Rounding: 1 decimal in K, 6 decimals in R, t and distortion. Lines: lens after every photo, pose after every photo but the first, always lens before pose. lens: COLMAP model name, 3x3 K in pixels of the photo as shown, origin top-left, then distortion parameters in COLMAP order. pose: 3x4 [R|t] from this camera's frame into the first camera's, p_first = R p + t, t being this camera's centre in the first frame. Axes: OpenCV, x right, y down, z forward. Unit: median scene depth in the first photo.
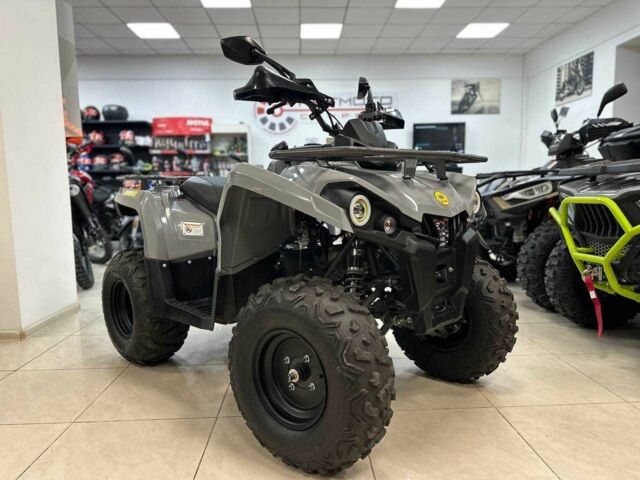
lens RADIAL K [[435.0, 0, 320.0], [0, 435.0, 240.0], [0, 0, 1]] dist [0.001227, -0.003647]
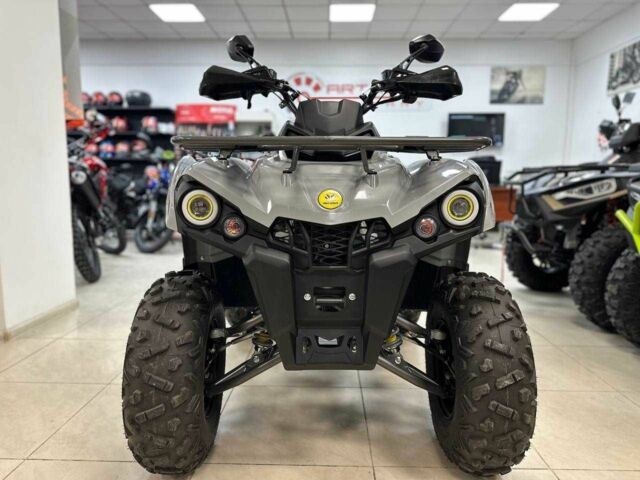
lens RADIAL K [[436.1, 0, 321.0], [0, 436.1, 236.0], [0, 0, 1]] dist [-0.002215, -0.002534]
pose [[0.997699, 0.028317, -0.061604, 0.007093], [-0.027725, 0.999561, 0.010445, -0.006653], [0.061872, -0.008713, 0.998046, 0.049646]]
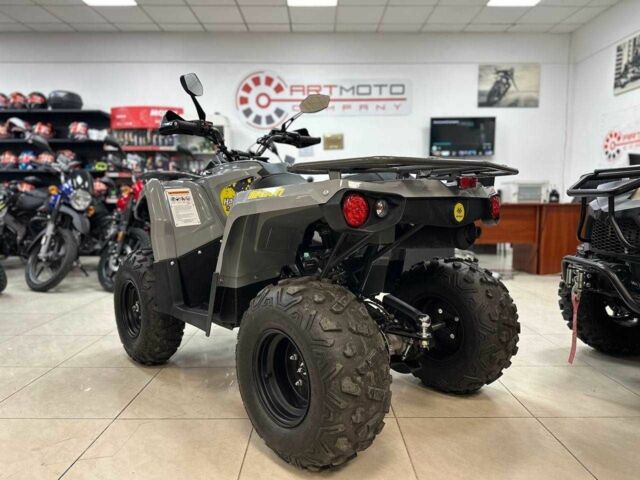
lens RADIAL K [[435.0, 0, 320.0], [0, 435.0, 240.0], [0, 0, 1]] dist [0.001227, -0.003647]
pose [[0.999138, 0.018198, -0.037301, 0.049218], [-0.018922, 0.999638, -0.019138, -0.023324], [0.036939, 0.019827, 0.999121, 0.213876]]
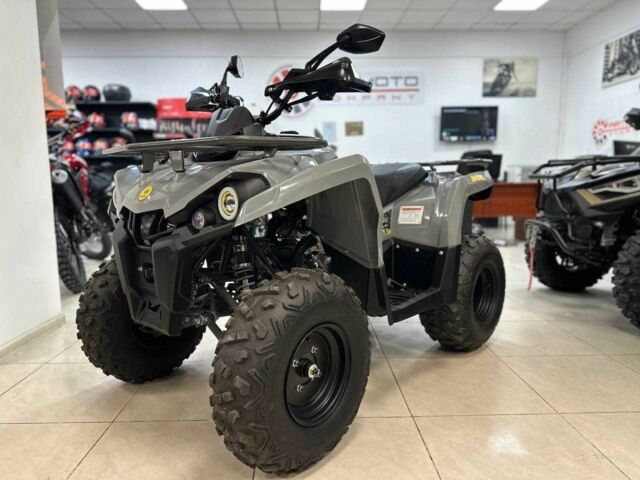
lens RADIAL K [[435.5, 0, 317.7], [0, 435.5, 238.8], [0, 0, 1]] dist [-0.004772, -0.000200]
pose [[0.999768, 0.010752, -0.018679, -0.027991], [-0.010347, 0.999712, 0.021676, -0.009339], [0.018907, -0.021478, 0.999591, 0.087970]]
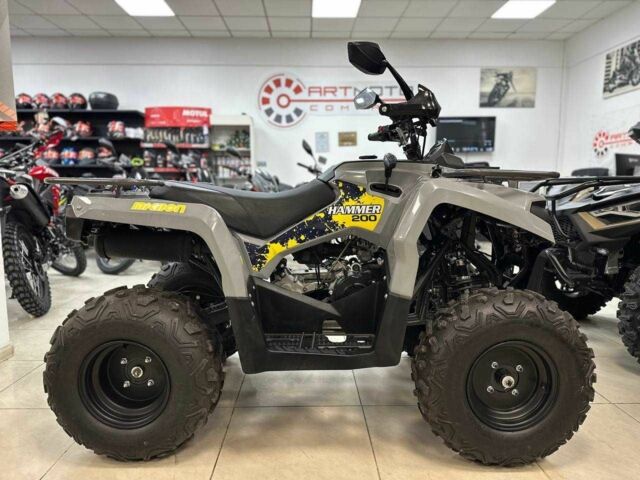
lens RADIAL K [[434.0, 0, 315.4], [0, 434.0, 239.2], [0, 0, 1]] dist [-0.000317, -0.003699]
pose [[0.999571, 0.017787, -0.023289, -0.009446], [-0.017644, 0.999824, 0.006340, -0.022916], [0.023398, -0.005926, 0.999709, 0.122827]]
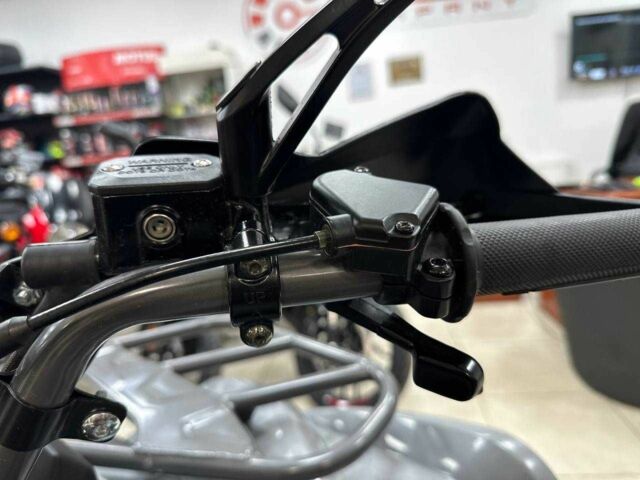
lens RADIAL K [[471.8, 0, 320.0], [0, 471.8, 240.0], [0, 0, 1]] dist [-0.053899, -0.000976]
pose [[0.986322, -0.040642, -0.159738, 0.015876], [0.058968, 0.991989, 0.111716, -0.109536], [0.153918, -0.119608, 0.980818, 0.501071]]
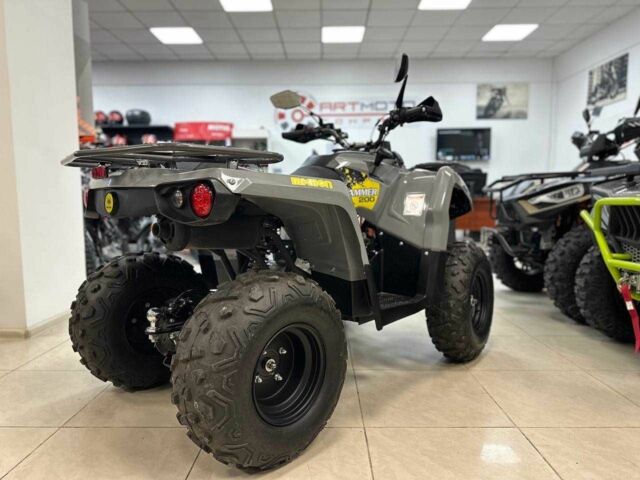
lens RADIAL K [[435.0, 0, 320.0], [0, 435.0, 240.0], [0, 0, 1]] dist [0.001227, -0.003647]
pose [[0.998517, 0.014957, -0.052349, 0.008677], [-0.015946, 0.999701, -0.018522, 0.004922], [0.052057, 0.019329, 0.998457, 0.018246]]
